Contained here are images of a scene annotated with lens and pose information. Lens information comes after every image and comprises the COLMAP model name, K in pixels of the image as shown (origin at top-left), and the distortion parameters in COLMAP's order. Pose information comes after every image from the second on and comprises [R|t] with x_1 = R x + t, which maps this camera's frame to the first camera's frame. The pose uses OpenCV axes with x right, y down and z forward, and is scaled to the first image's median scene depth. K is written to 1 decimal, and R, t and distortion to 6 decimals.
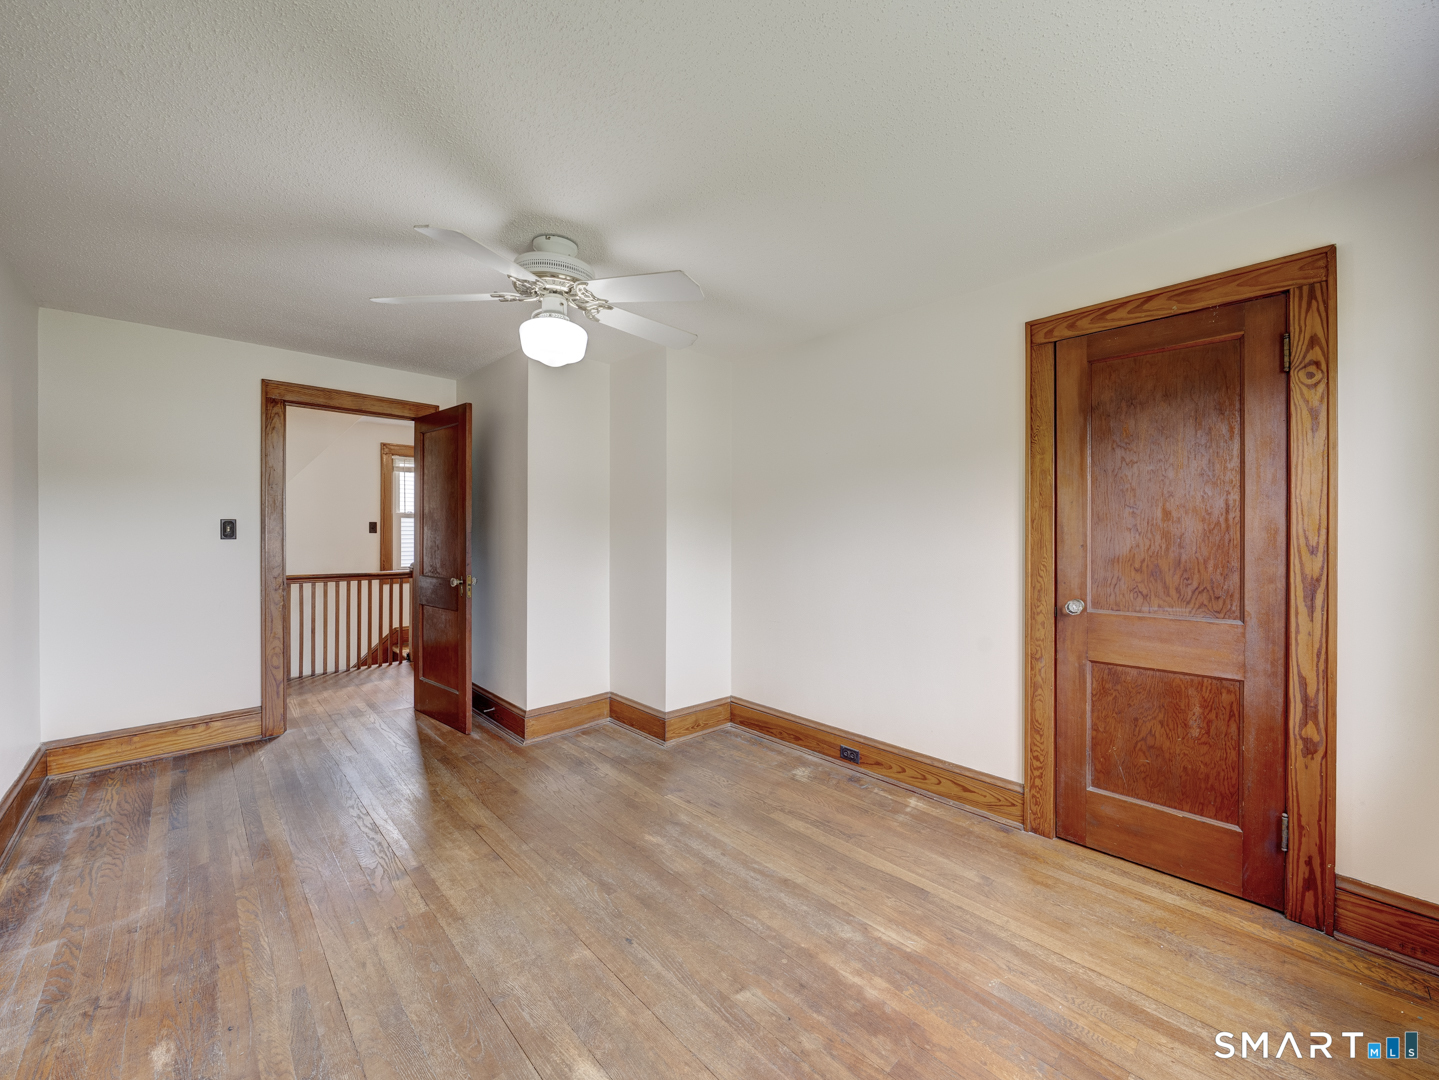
lens RADIAL K [[573.7, 0, 724.6], [0, 573.7, 538.5], [0, 0, 1]] dist [-0.001778, 0.000260]
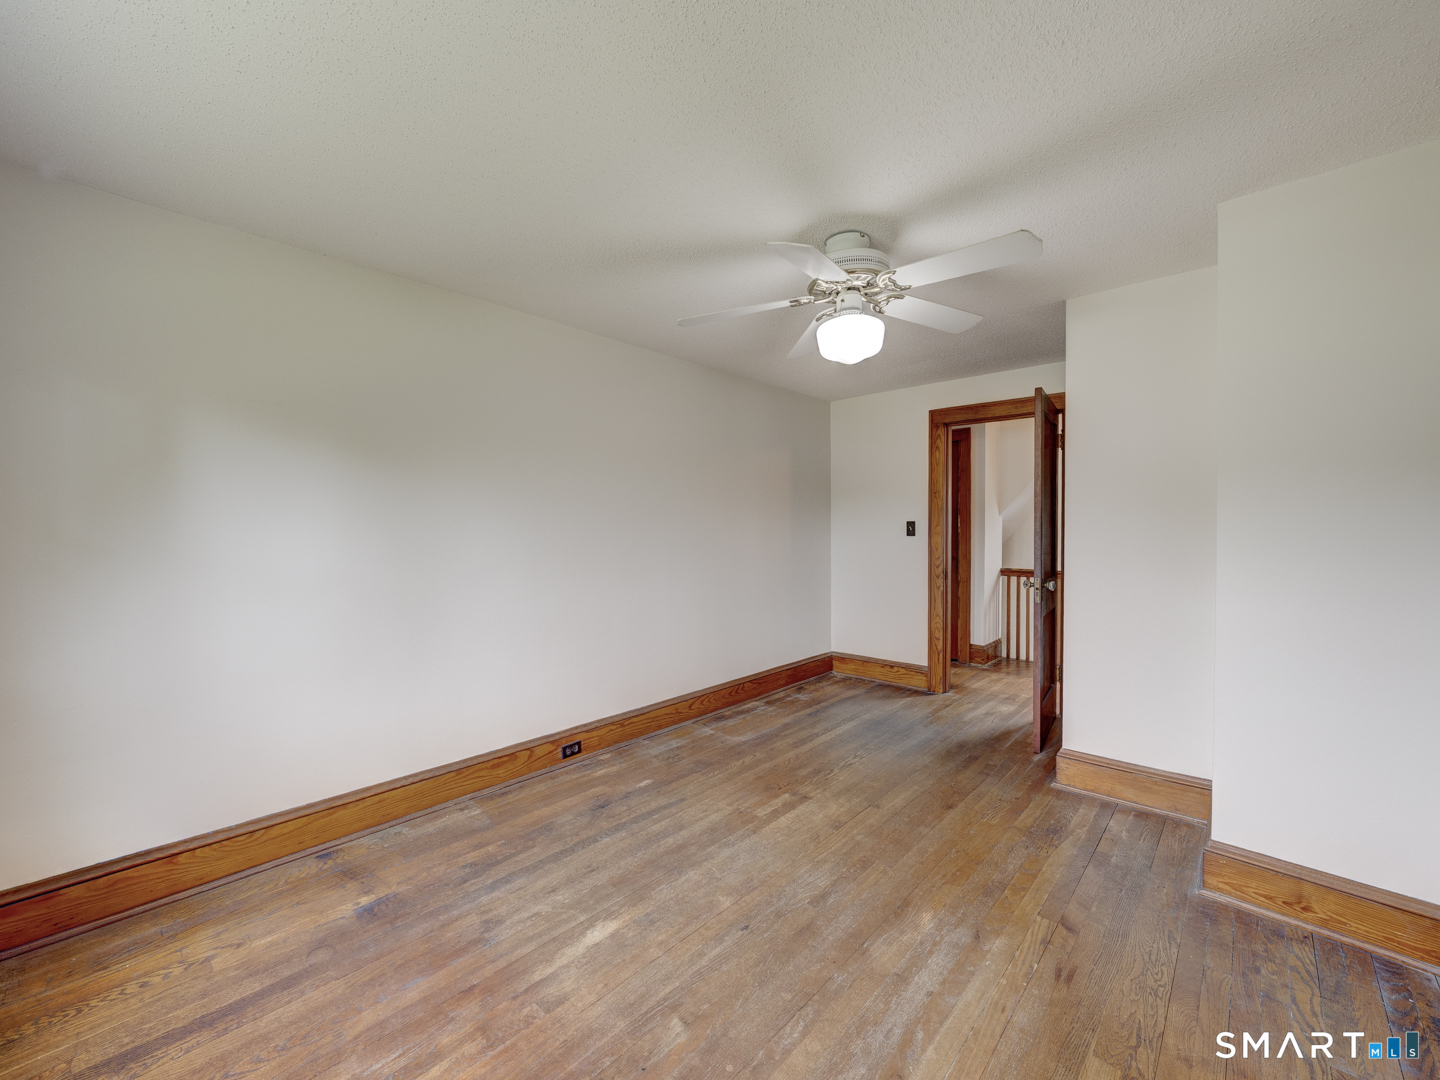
lens RADIAL K [[574.1, 0, 725.1], [0, 574.1, 538.5], [0, 0, 1]] dist [-0.001778, 0.000260]
pose [[0.058696, 0.012541, -0.998197, 0.674067], [-0.009376, 0.999884, 0.012011, -0.007504], [0.998232, 0.008654, 0.058807, 0.710397]]
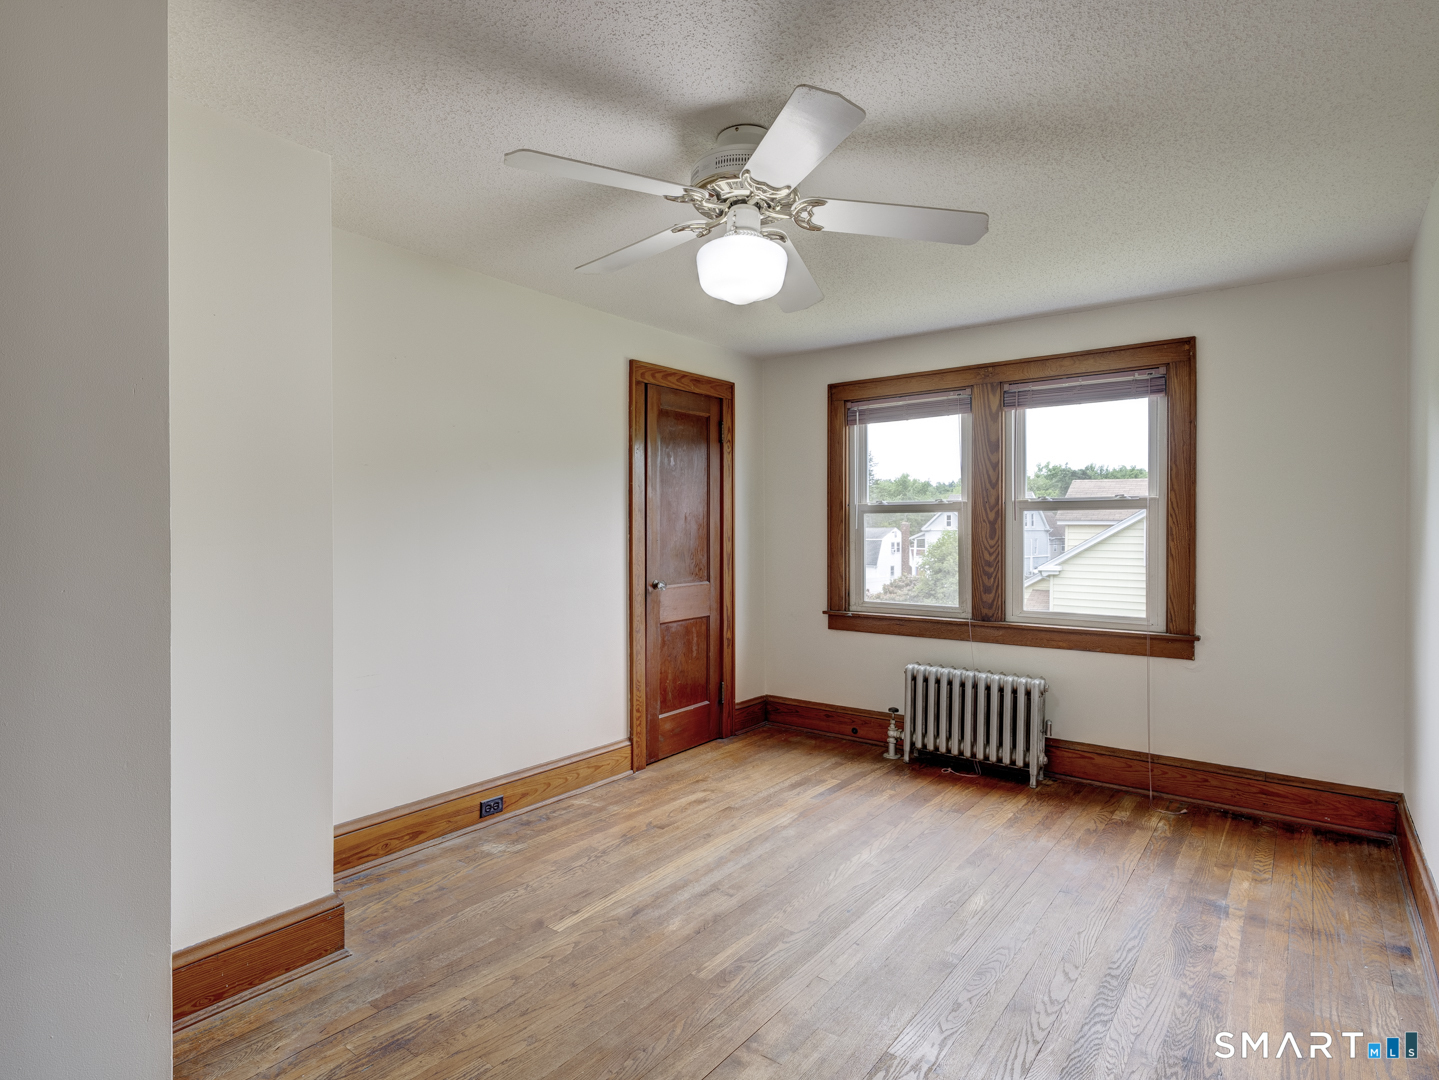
lens RADIAL K [[783.7, 0, 719.5], [0, 783.7, 540.0], [0, 0, 1]] dist [0.002801, 0.000882]
pose [[-0.153378, -0.019030, 0.987984, -1.254648], [0.013130, 0.999687, 0.021294, -0.026321], [-0.988080, 0.016239, -0.153080, 1.157900]]
